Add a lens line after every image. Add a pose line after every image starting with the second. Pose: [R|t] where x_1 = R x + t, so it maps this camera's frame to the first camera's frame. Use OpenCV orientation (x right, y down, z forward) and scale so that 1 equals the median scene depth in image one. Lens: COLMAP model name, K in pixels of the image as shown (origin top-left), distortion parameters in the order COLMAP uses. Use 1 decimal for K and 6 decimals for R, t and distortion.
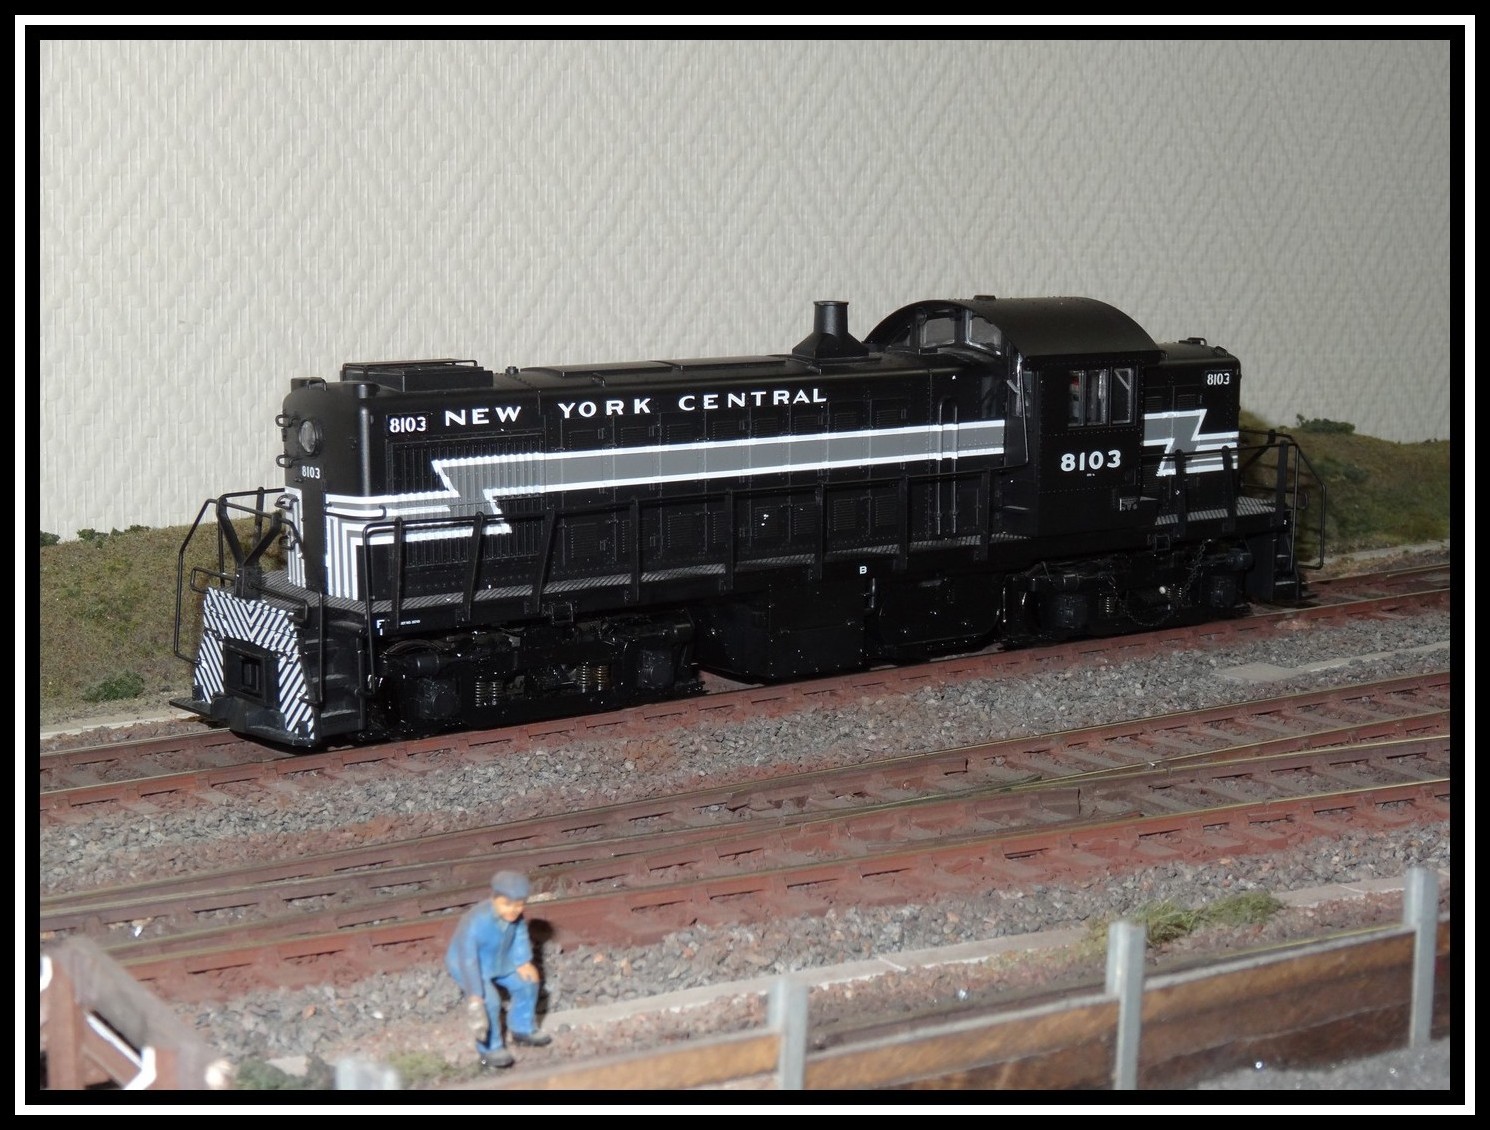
lens RADIAL K [[2555.0, 0, 740.6], [0, 2555.0, 565.7], [0, 0, 1]] dist [0.029087, 0.000000]
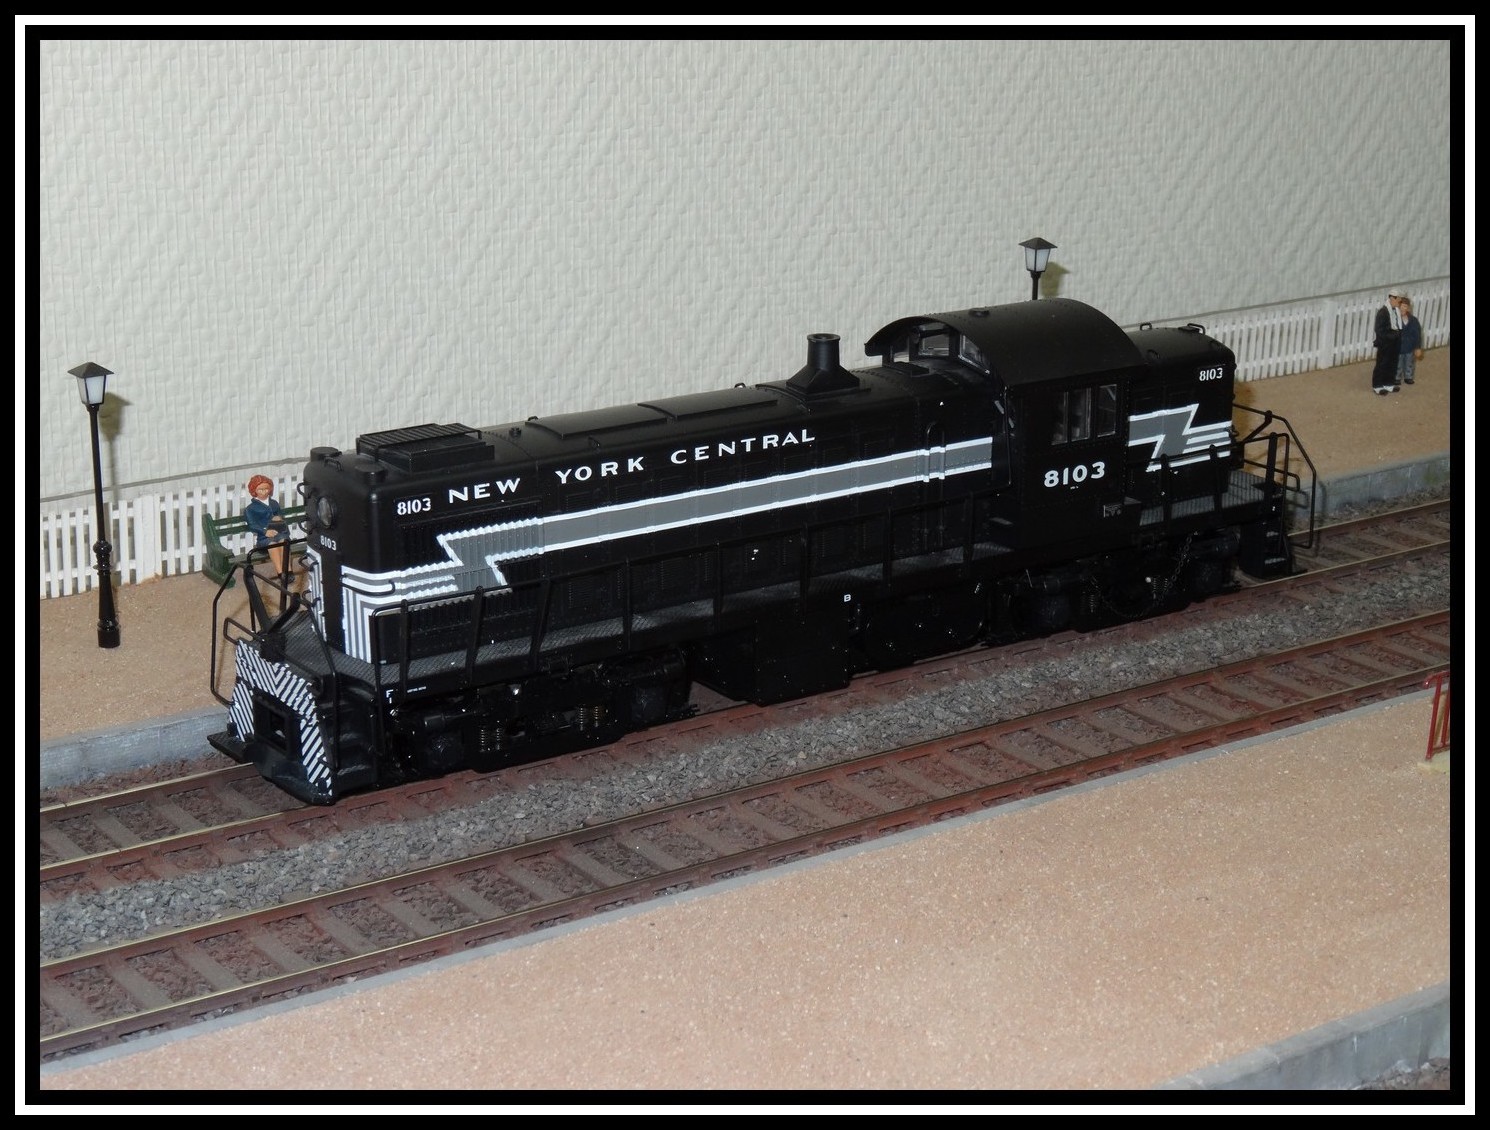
lens RADIAL K [[2775.7, 0, 747.4], [0, 2775.7, 563.7], [0, 0, 1]] dist [0.010405, 0.000000]
pose [[0.998618, 0.013411, -0.050825, 0.069481], [-0.005958, 0.989554, 0.144043, -0.192182], [0.052225, -0.143541, 0.988265, -0.163659]]
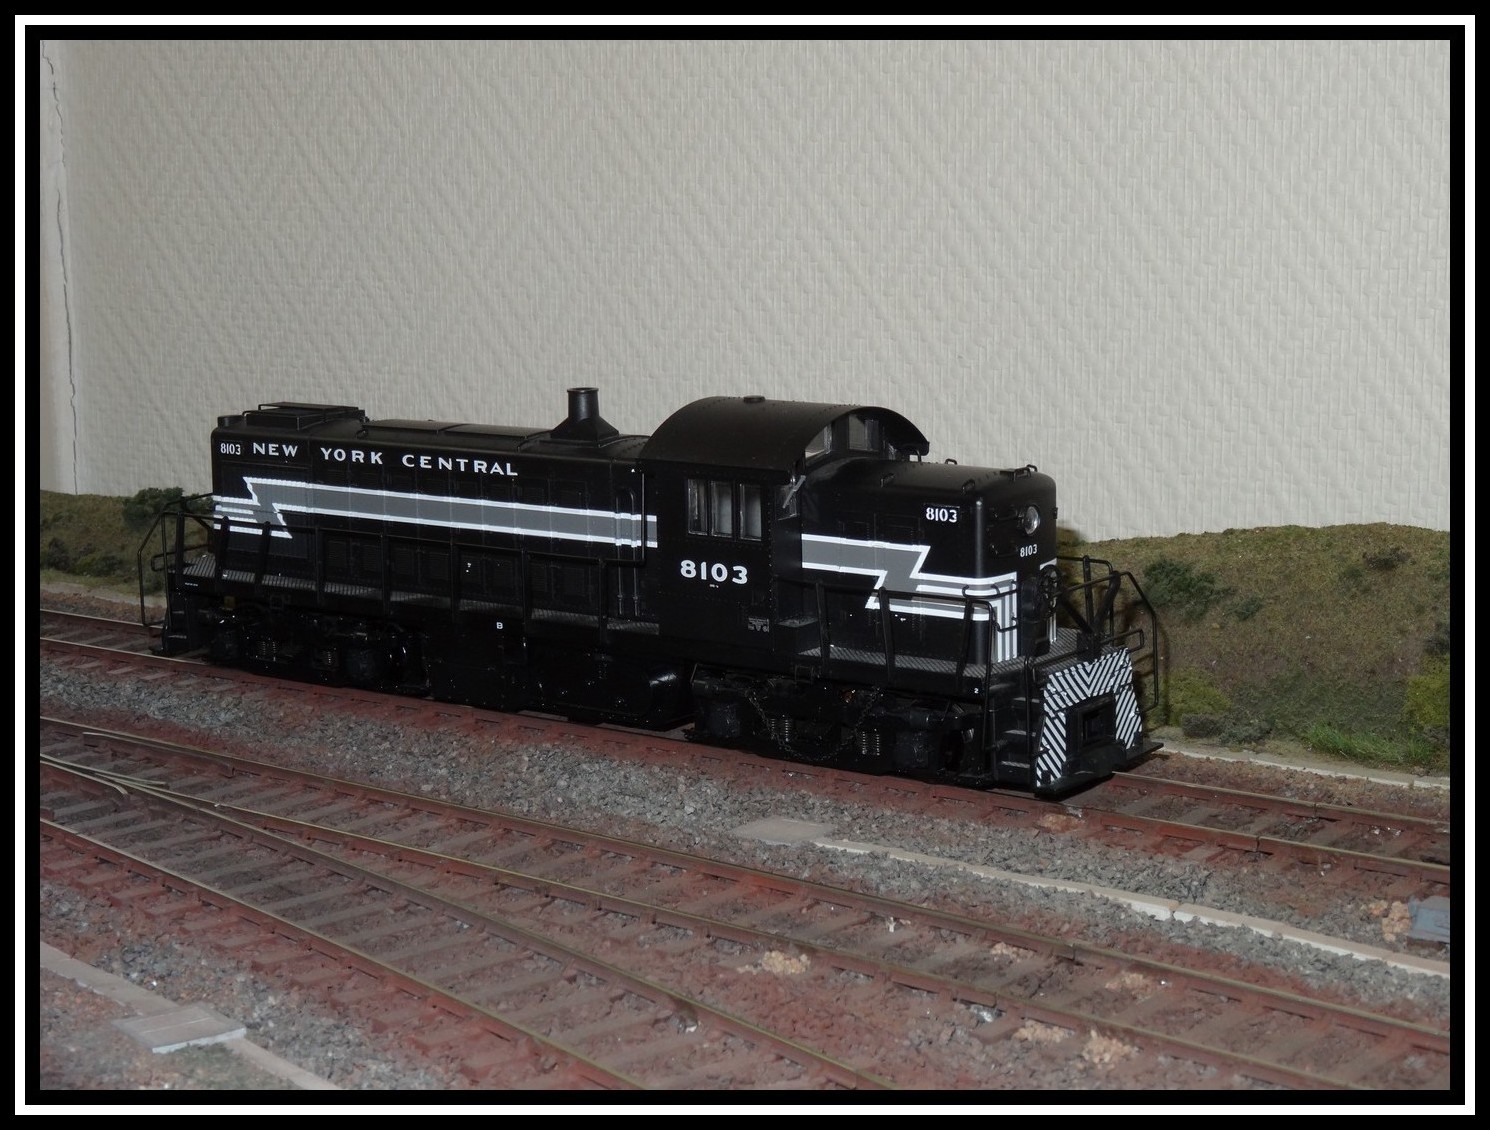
lens RADIAL K [[2555.0, 0, 743.2], [0, 2555.0, 564.3], [0, 0, 1]] dist [0.029087, 0.000000]
pose [[0.251150, 0.149907, -0.956270, 1.234172], [-0.121817, 0.984975, 0.122413, -0.189312], [0.960252, 0.085746, 0.265638, 0.852016]]
